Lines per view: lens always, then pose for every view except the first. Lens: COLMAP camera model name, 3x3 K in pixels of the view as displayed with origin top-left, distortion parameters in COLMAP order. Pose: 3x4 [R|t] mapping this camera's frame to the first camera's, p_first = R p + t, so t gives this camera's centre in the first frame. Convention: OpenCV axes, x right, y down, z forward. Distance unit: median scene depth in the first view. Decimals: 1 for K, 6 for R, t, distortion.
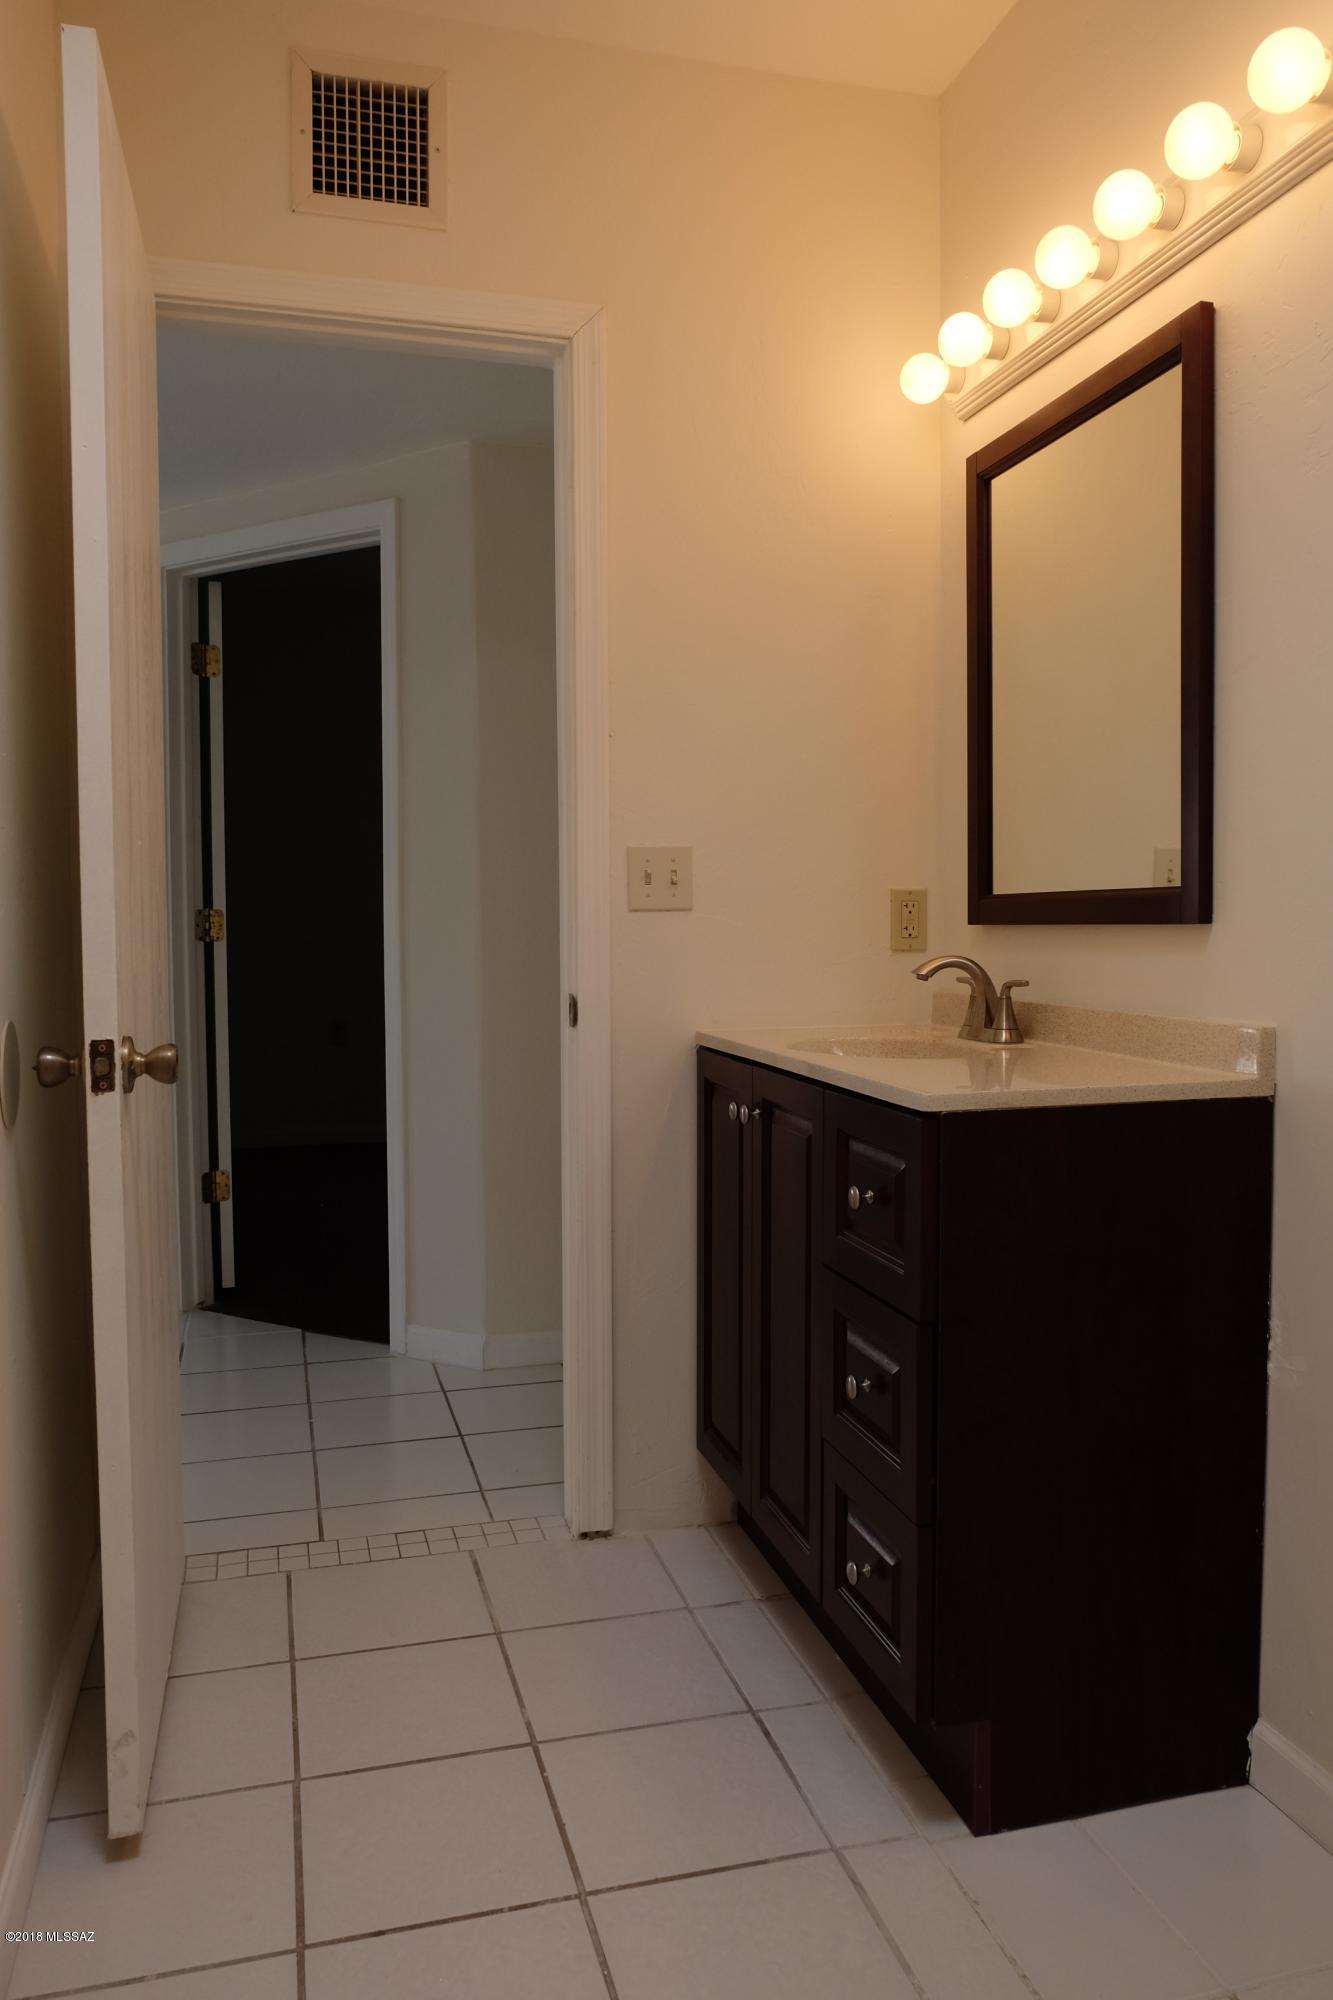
lens RADIAL K [[1382.2, 0, 666.5], [0, 1382.2, 1000.0], [0, 0, 1]] dist [-0.102743, 0.088571]
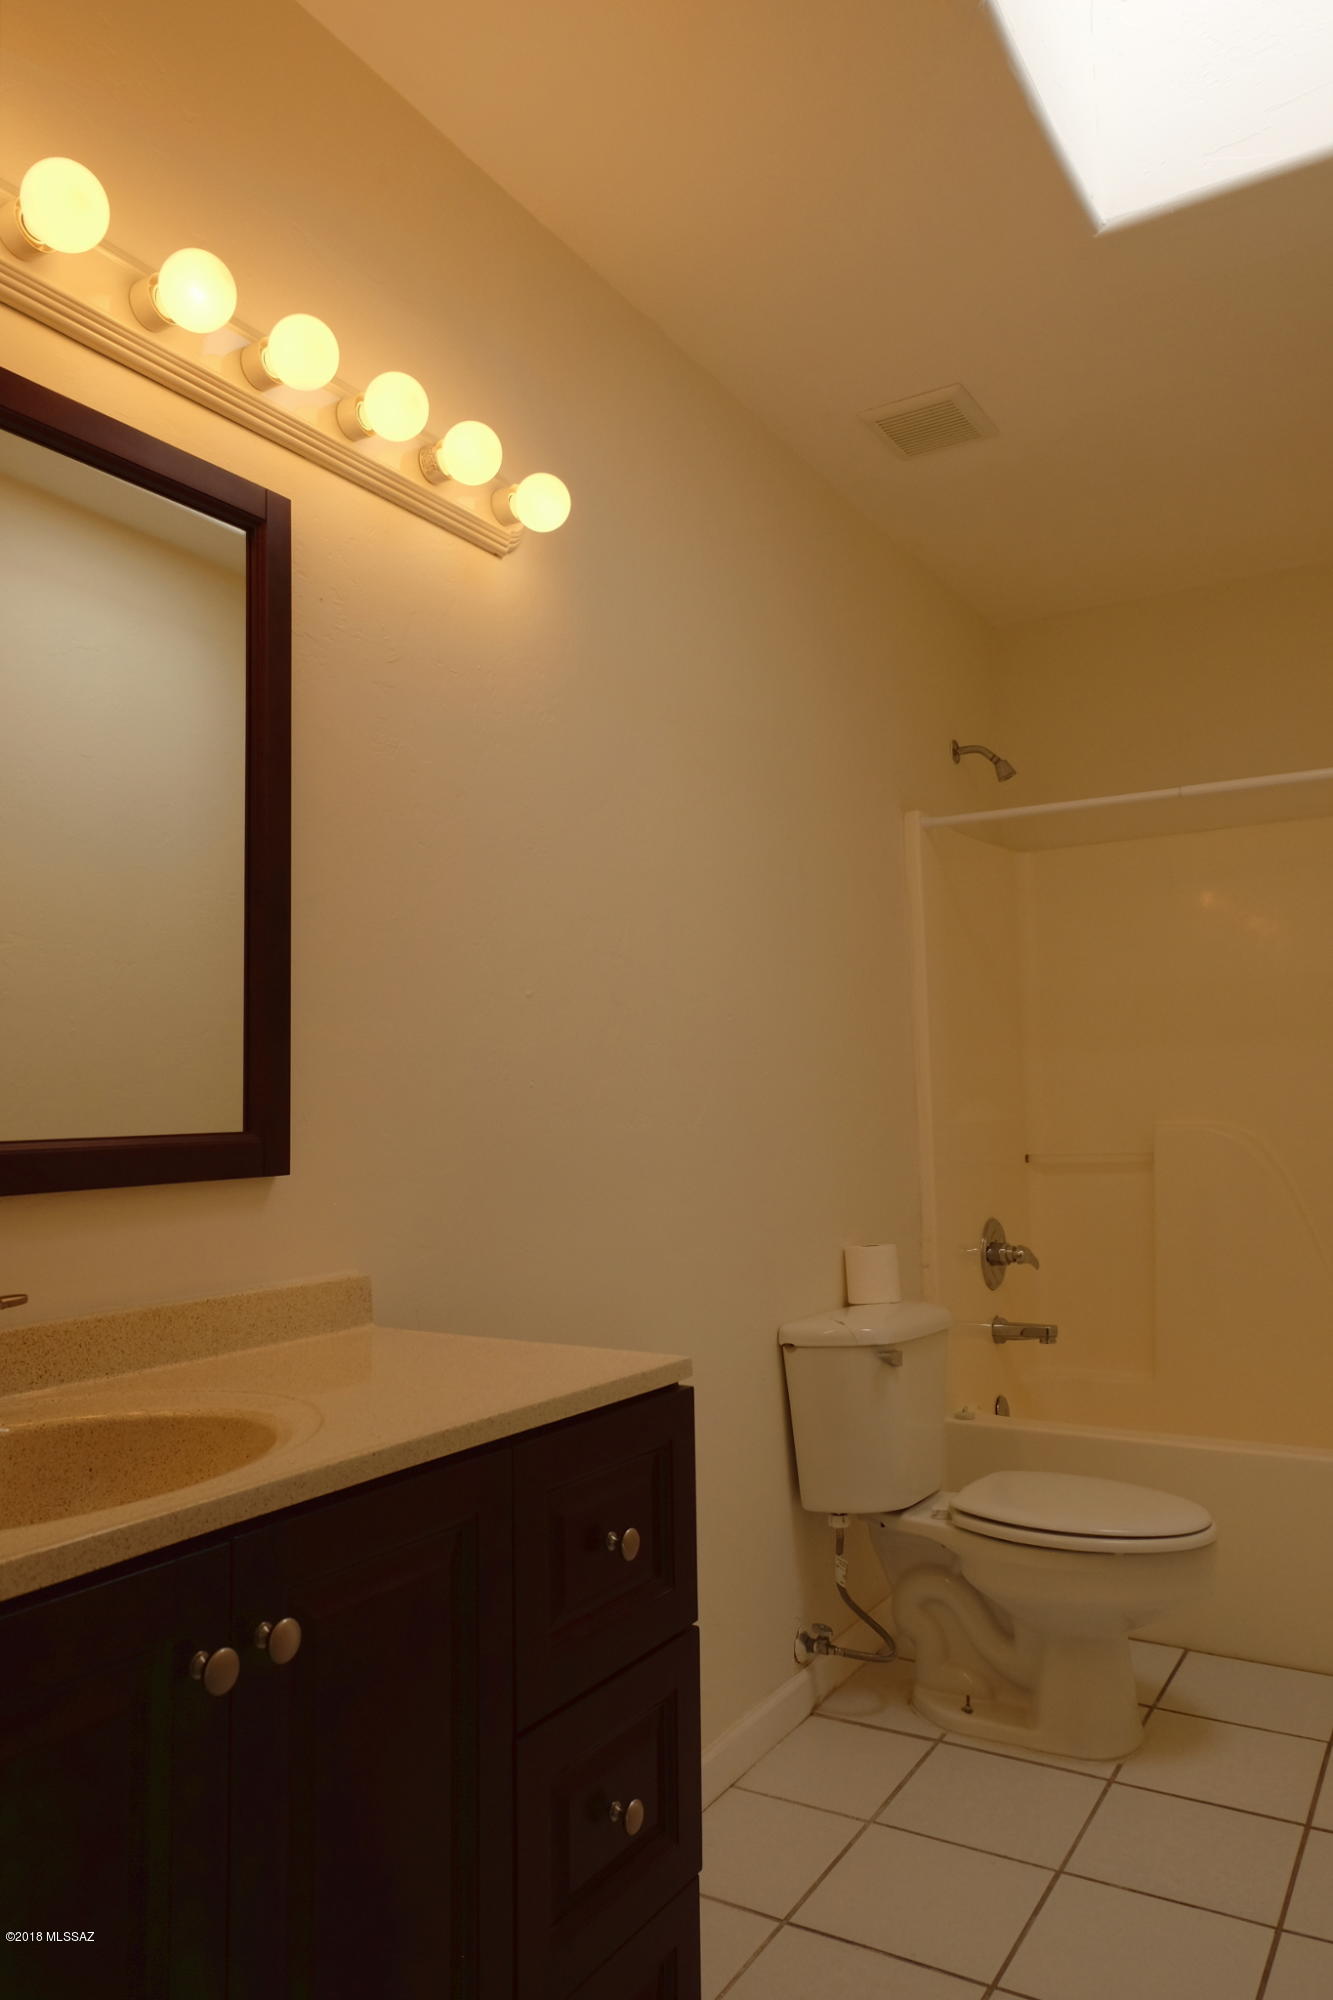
lens RADIAL K [[1382.2, 0, 666.5], [0, 1382.2, 1000.0], [0, 0, 1]] dist [-0.102743, 0.088571]
pose [[-0.660253, 0.076363, 0.747151, -0.416485], [0.073162, 0.996626, -0.037209, -0.112543], [-0.747471, 0.030096, -0.663612, 1.341146]]
